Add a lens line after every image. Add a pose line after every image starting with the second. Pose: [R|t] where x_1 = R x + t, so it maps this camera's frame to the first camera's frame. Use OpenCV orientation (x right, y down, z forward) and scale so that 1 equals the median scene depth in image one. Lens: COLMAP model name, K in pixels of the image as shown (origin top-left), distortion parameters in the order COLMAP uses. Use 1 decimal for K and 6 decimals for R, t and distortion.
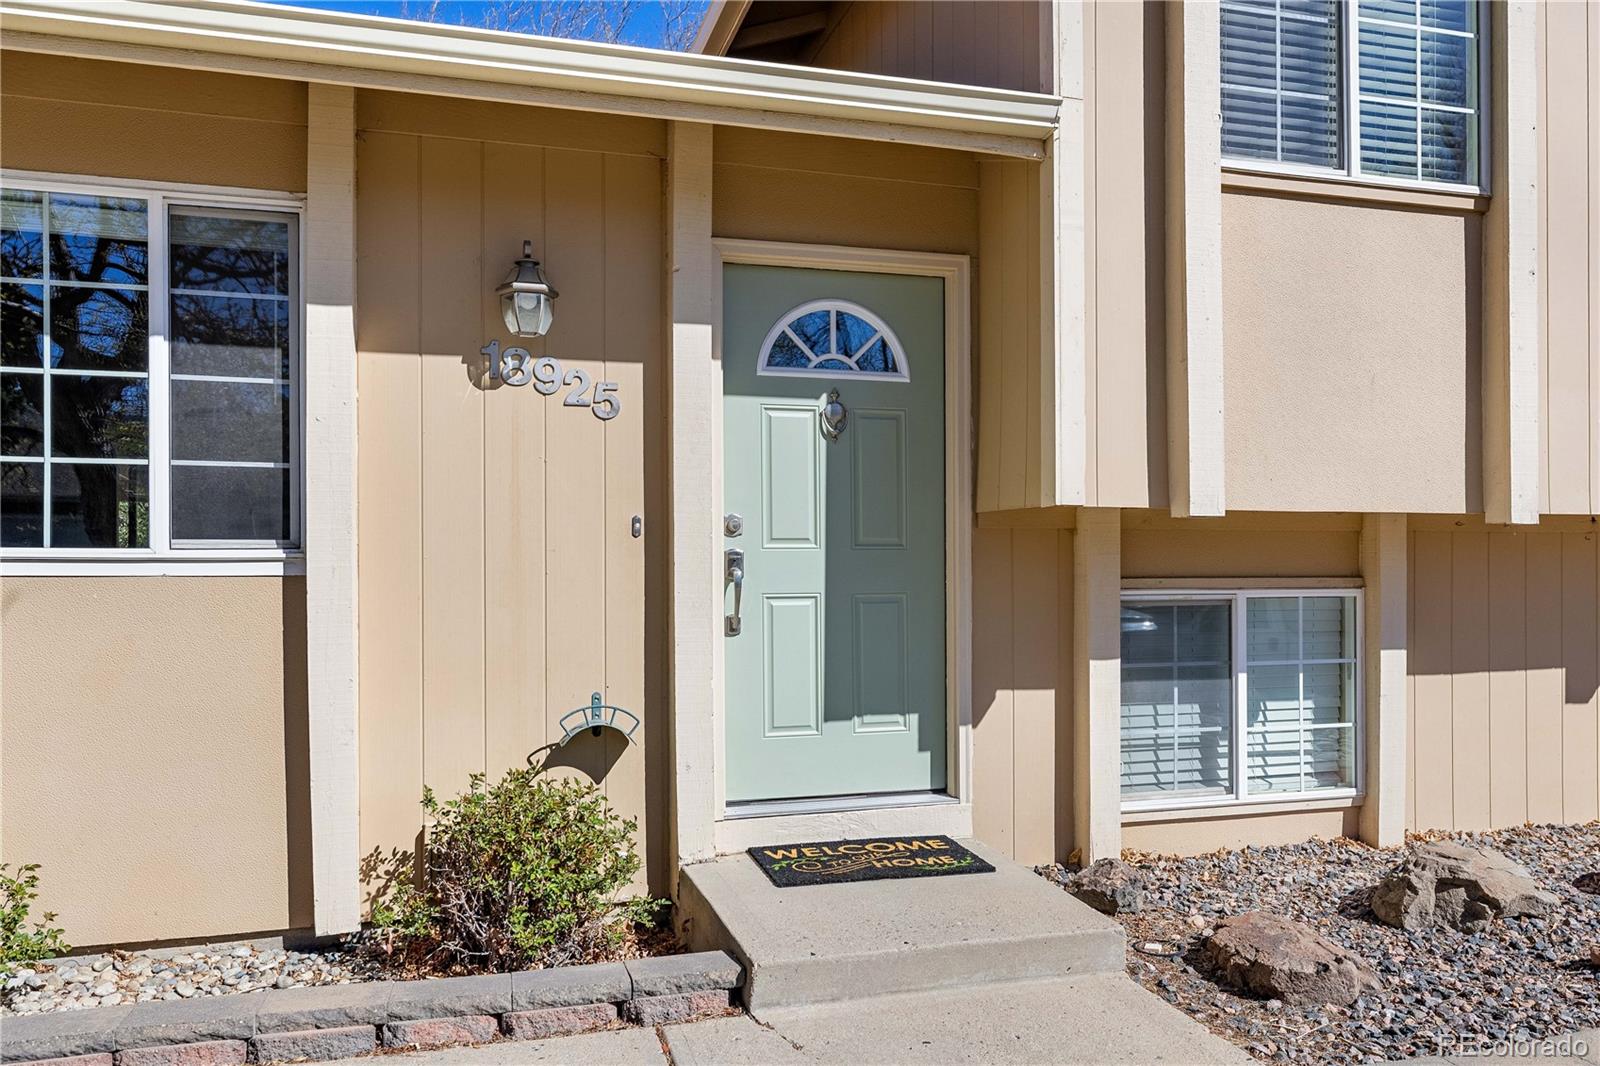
lens RADIAL K [[1193.3, 0, 802.5], [0, 1193.3, 612.4], [0, 0, 1]] dist [-0.010332, -0.002469]
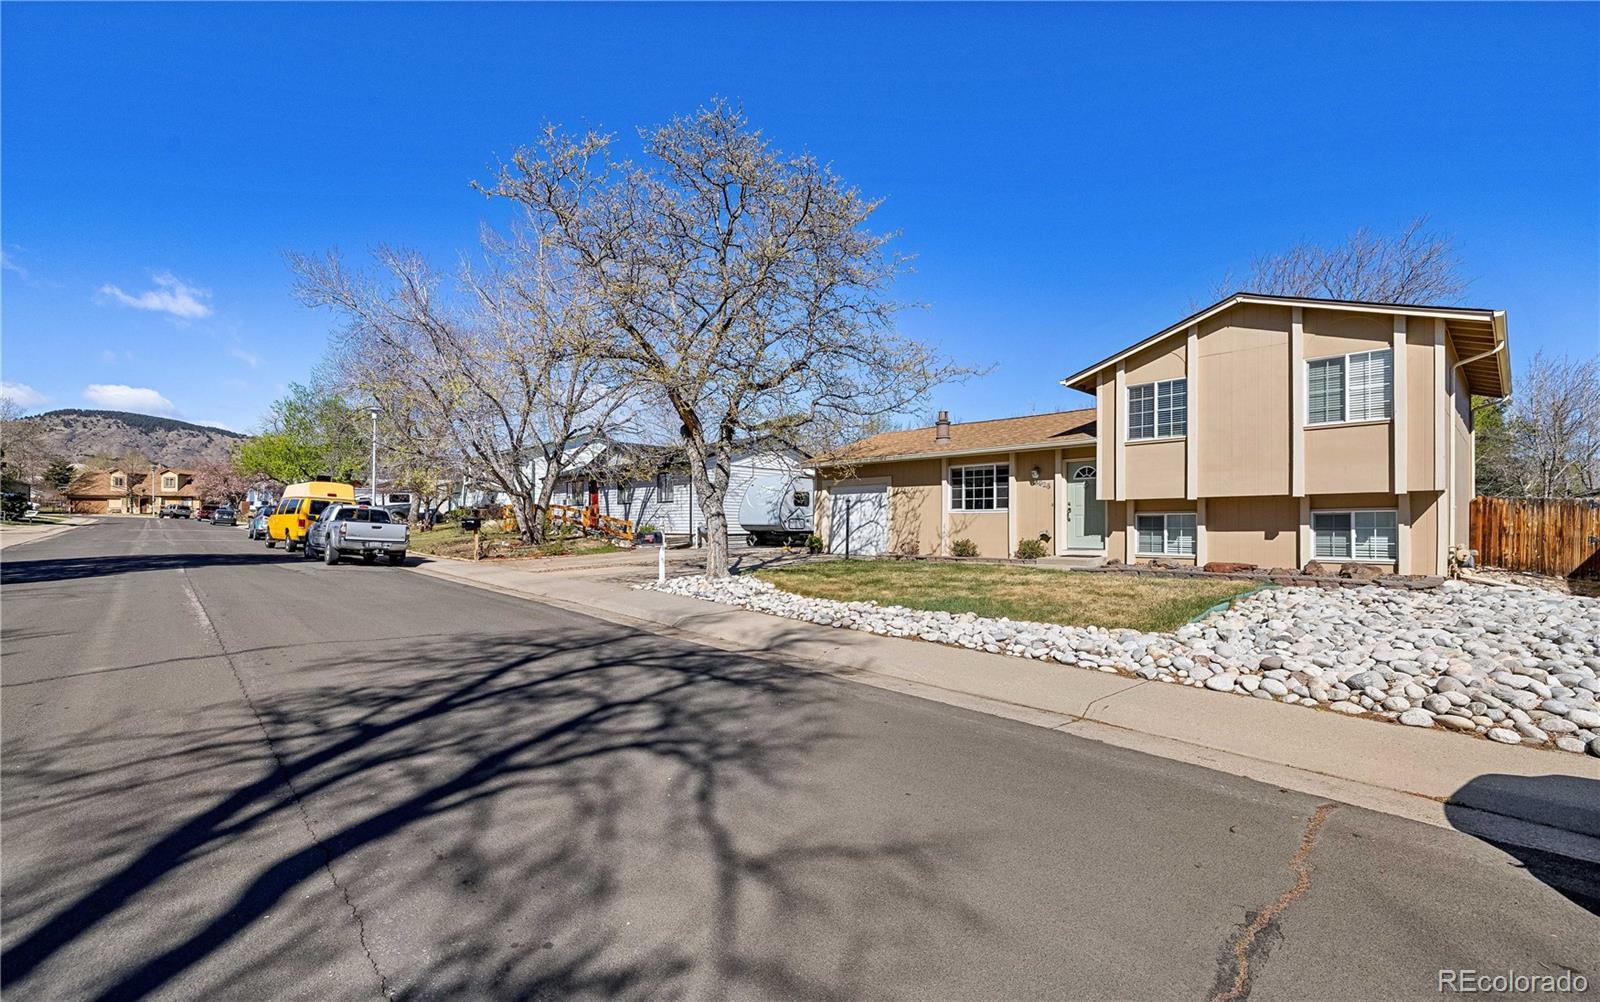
lens RADIAL K [[714.6, 0, 800.5], [0, 714.6, 519.9], [0, 0, 1]] dist [-0.000470, -0.000052]
pose [[0.468640, 0.007071, -0.883361, 2.638417], [0.003343, 0.999947, 0.009778, -0.029291], [0.883383, -0.007535, 0.468591, -2.045883]]
